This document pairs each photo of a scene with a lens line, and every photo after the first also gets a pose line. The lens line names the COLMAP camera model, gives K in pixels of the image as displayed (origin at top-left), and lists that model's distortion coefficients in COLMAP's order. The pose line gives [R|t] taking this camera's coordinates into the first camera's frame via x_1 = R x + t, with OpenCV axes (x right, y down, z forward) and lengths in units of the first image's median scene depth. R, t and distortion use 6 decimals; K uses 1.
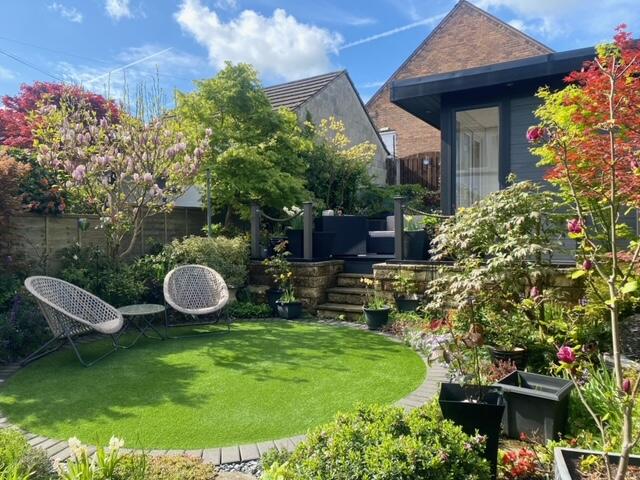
lens RADIAL K [[487.8, 0, 323.0], [0, 487.8, 234.9], [0, 0, 1]] dist [0.052955, -0.060378]
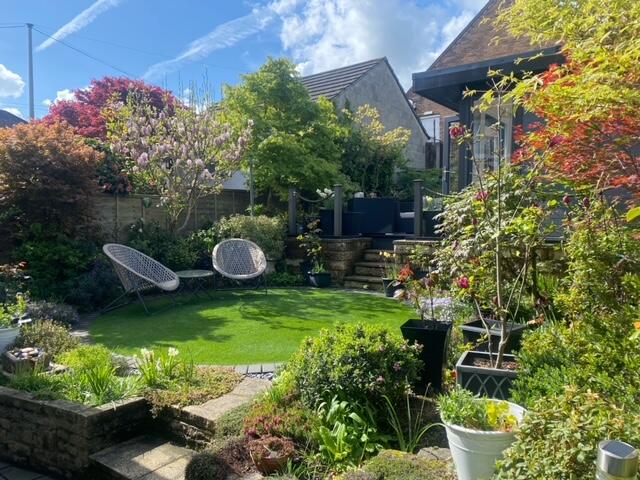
lens RADIAL K [[487.8, 0, 319.4], [0, 487.8, 244.4], [0, 0, 1]] dist [0.052955, -0.060378]
pose [[0.993822, 0.013499, -0.110164, 0.054660], [-0.007998, 0.998706, 0.050220, 0.014379], [0.110699, -0.049029, 0.992644, -0.124532]]
